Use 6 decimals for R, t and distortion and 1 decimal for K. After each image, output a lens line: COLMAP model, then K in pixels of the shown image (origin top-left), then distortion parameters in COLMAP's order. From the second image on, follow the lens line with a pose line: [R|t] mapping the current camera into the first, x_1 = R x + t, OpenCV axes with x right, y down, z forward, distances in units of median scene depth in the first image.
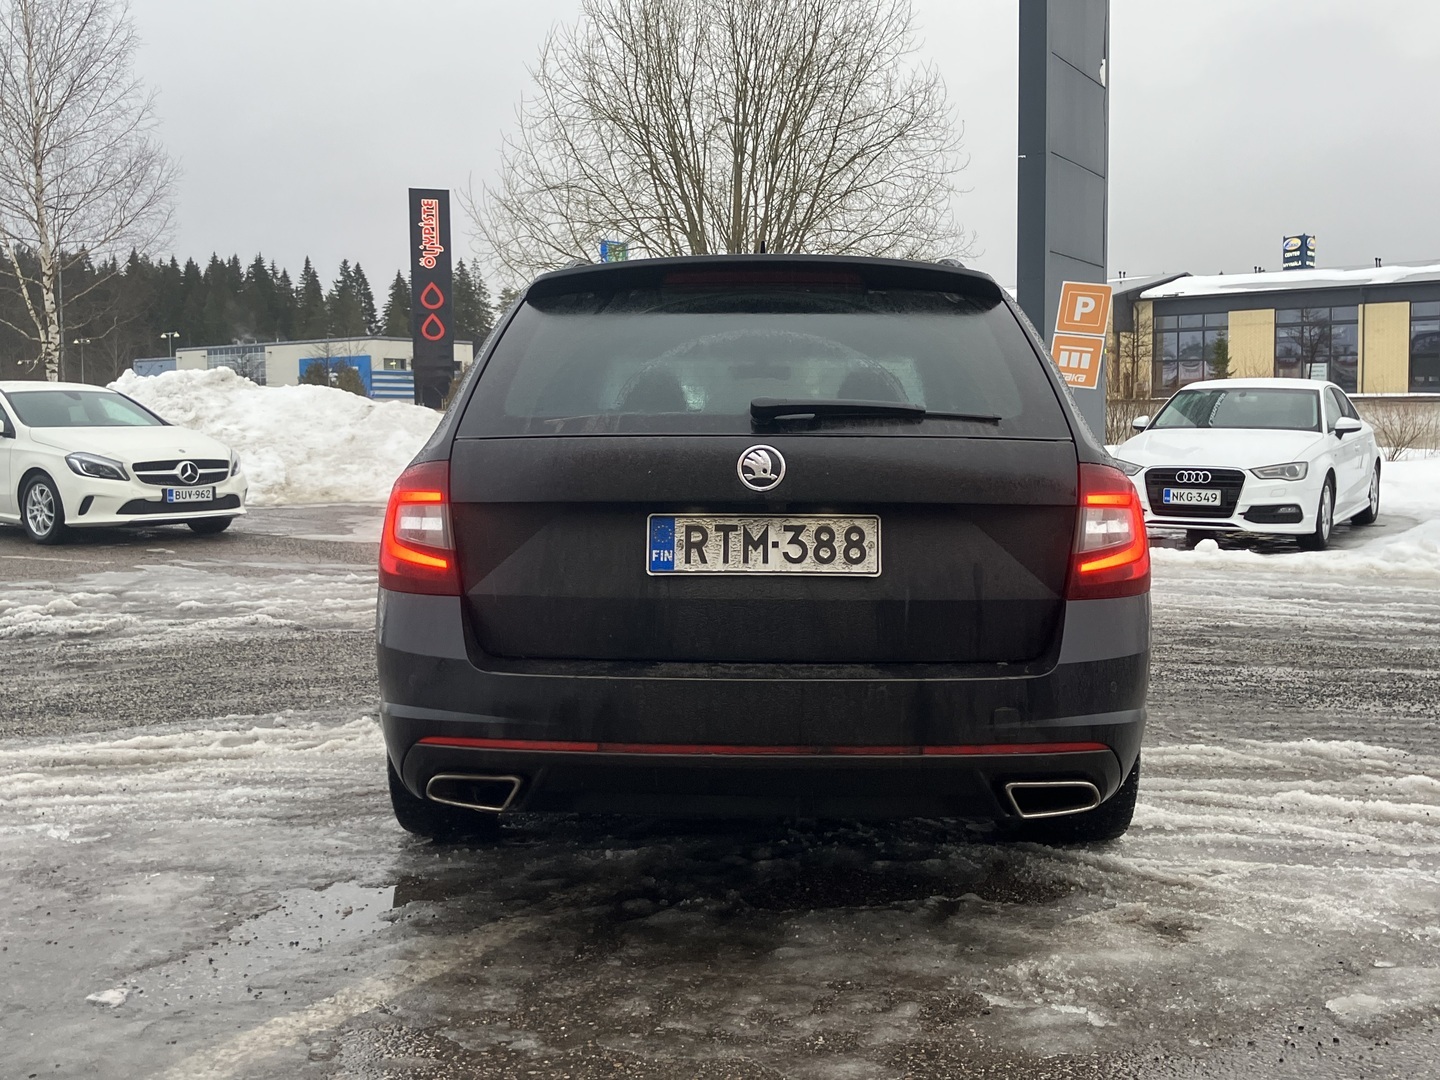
lens RADIAL K [[1543.7, 0, 752.3], [0, 1543.7, 532.6], [0, 0, 1]] dist [0.010754, 0.000000]
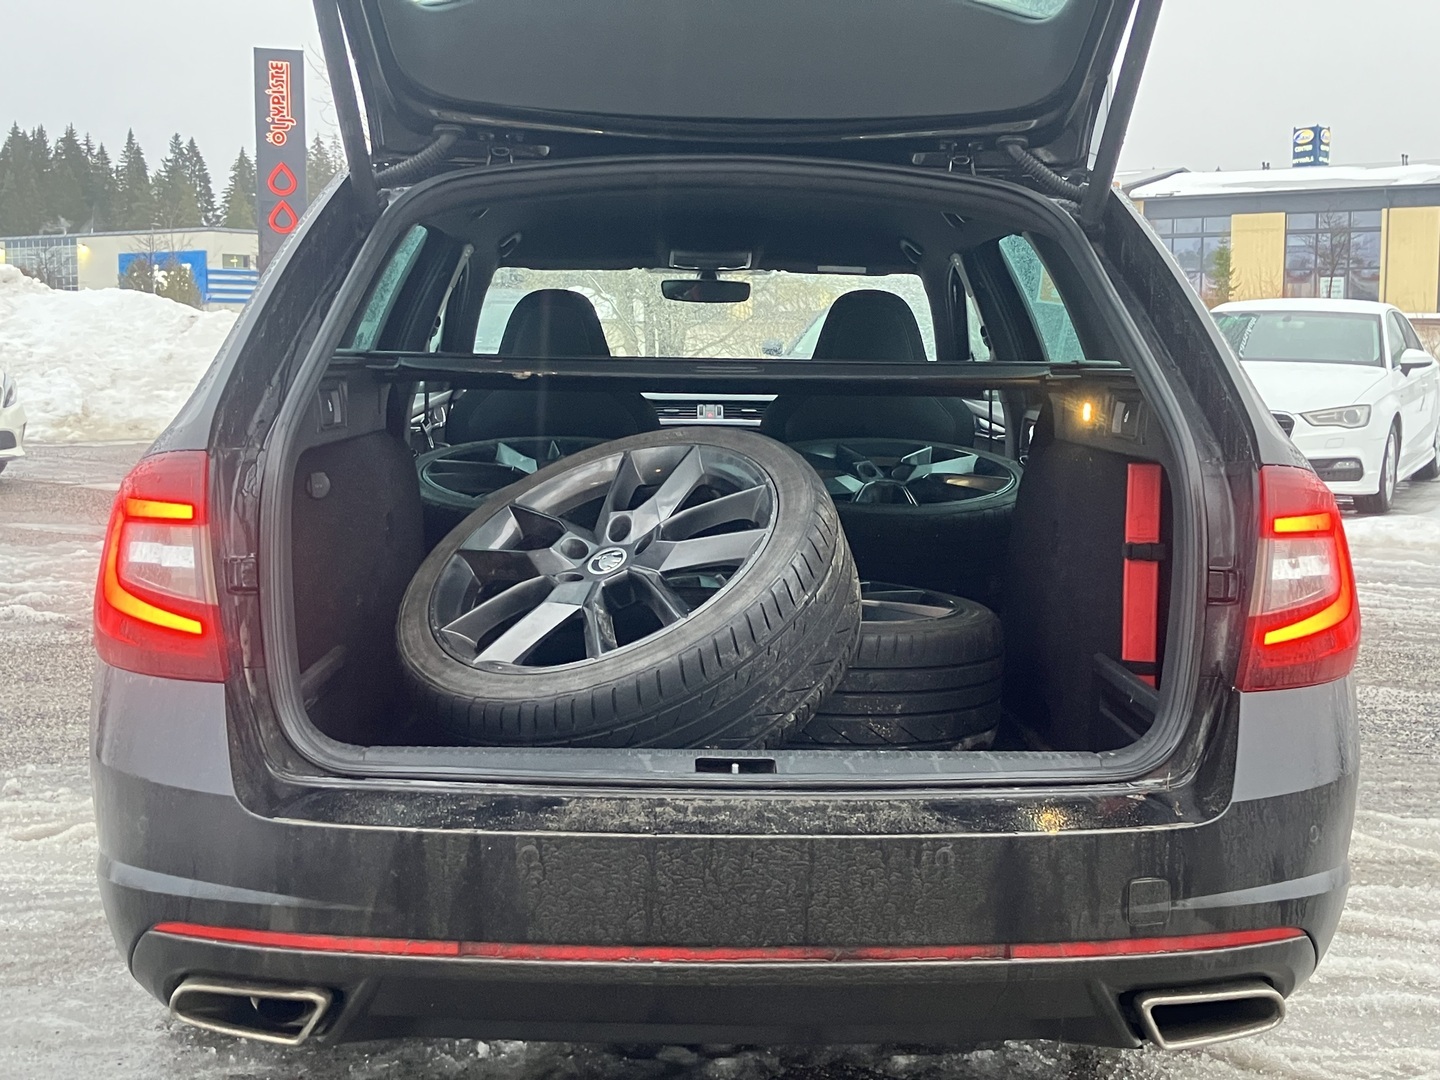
lens RADIAL K [[1835.1, 0, 771.3], [0, 1835.1, 530.0], [0, 0, 1]] dist [-0.006883, 0.000000]
pose [[0.998393, 0.006873, 0.056253, -0.018221], [-0.008715, 0.999432, 0.032558, -0.035365], [-0.055998, -0.032996, 0.997886, 0.250658]]
